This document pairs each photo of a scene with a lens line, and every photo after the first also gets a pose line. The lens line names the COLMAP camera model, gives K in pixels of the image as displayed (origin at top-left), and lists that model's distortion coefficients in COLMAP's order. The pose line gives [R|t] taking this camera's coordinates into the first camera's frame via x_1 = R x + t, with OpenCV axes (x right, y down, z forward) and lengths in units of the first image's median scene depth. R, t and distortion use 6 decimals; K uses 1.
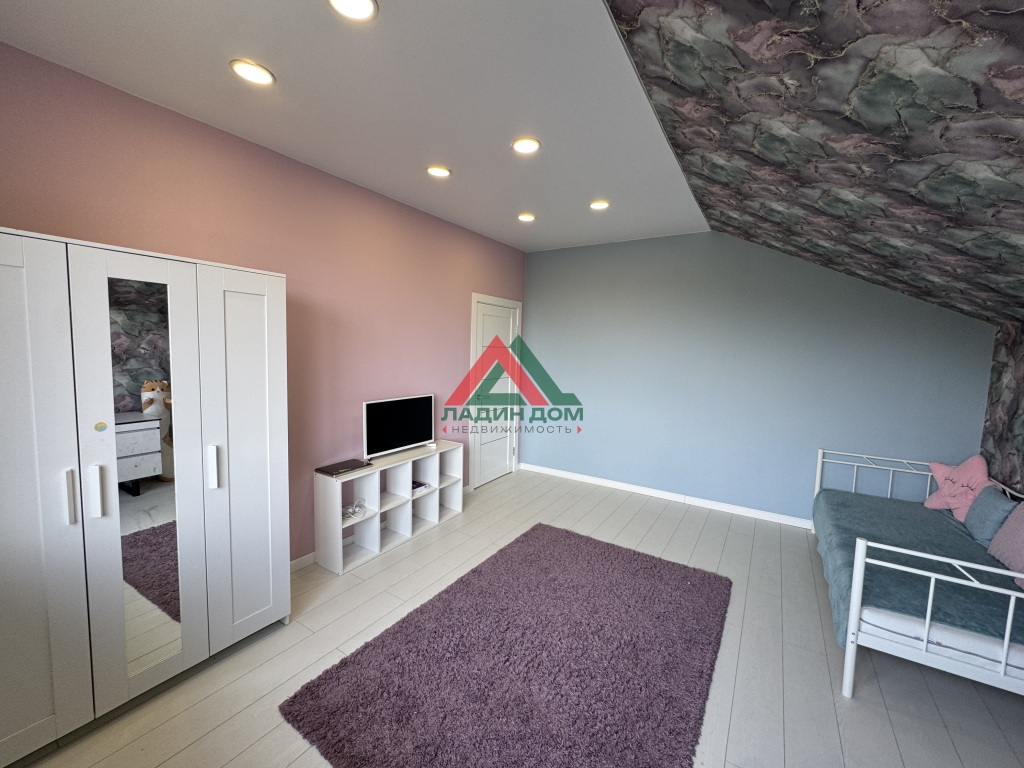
lens RADIAL K [[410.3, 0, 511.3], [0, 410.3, 380.9], [0, 0, 1]] dist [-0.005151, 0.000934]
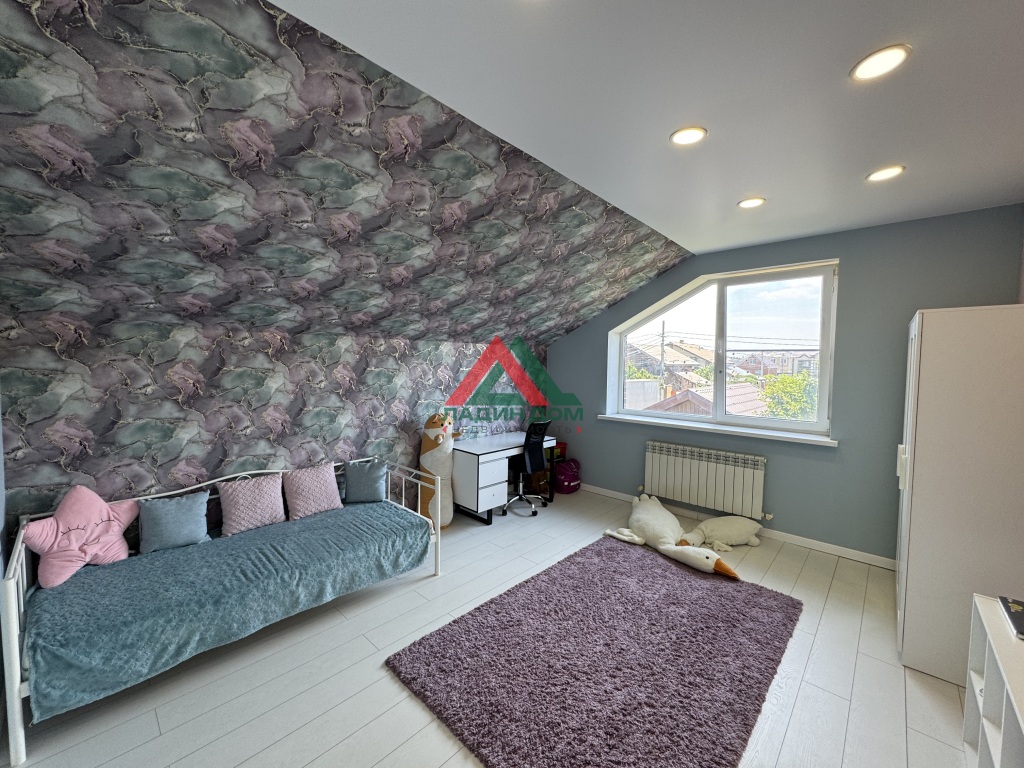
lens RADIAL K [[410.3, 0, 514.3], [0, 410.3, 383.2], [0, 0, 1]] dist [-0.005151, 0.000934]
pose [[-0.982545, -0.041488, 0.181342, 0.292110], [-0.015761, 0.989874, 0.141070, -0.255369], [-0.185358, 0.135750, -0.973249, 2.705710]]
